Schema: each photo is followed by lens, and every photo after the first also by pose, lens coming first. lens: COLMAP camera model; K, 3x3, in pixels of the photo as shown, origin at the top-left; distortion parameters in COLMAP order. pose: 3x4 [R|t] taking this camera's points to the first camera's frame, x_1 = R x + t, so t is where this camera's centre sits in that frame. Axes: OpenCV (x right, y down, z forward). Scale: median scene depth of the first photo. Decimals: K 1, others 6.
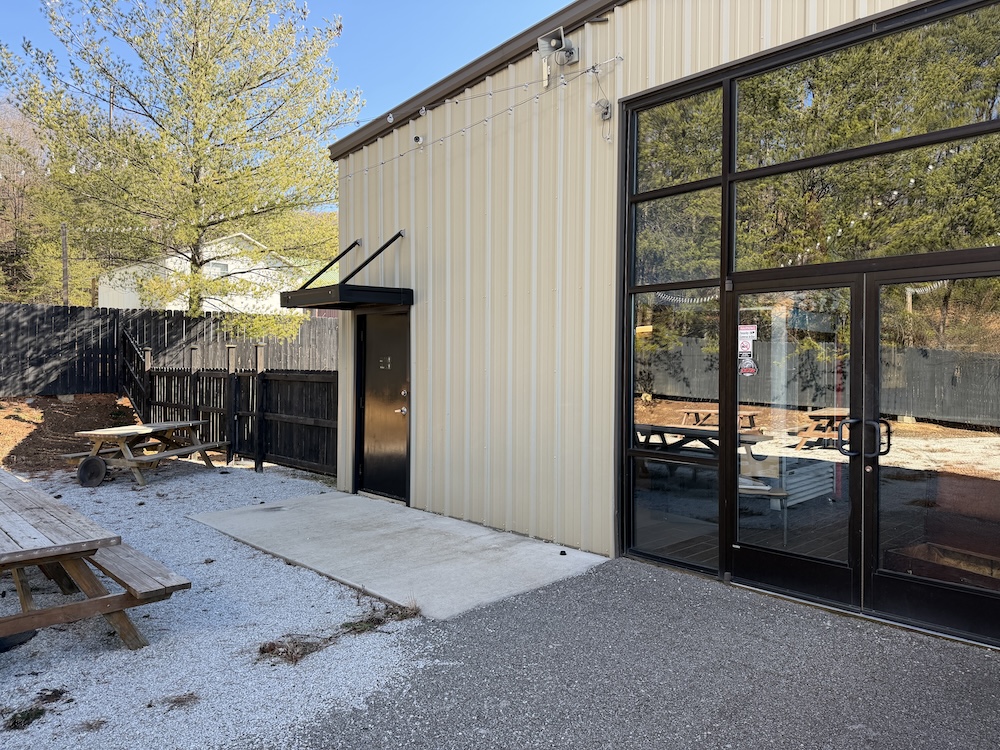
lens RADIAL K [[709.7, 0, 503.0], [0, 709.7, 380.2], [0, 0, 1]] dist [0.062242, -0.070363]
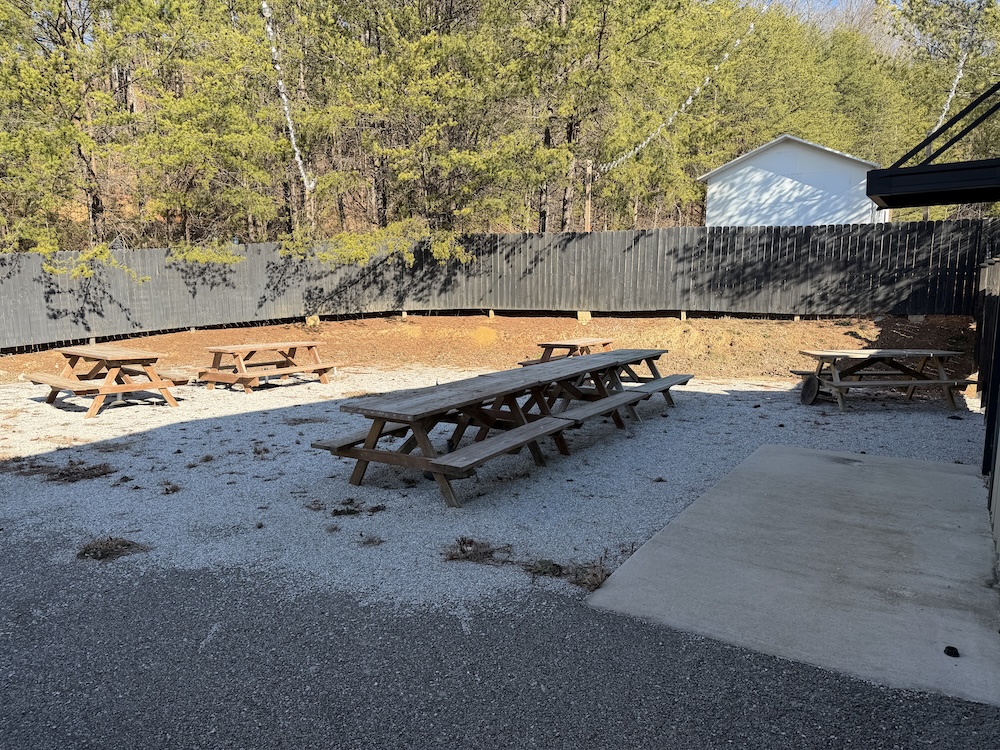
lens RADIAL K [[709.7, 0, 503.0], [0, 709.7, 380.2], [0, 0, 1]] dist [0.062242, -0.070363]
pose [[0.217915, 0.134901, -0.966600, 0.499907], [-0.025342, 0.990849, 0.132572, -0.015770], [0.975639, -0.004394, 0.219339, 0.570867]]
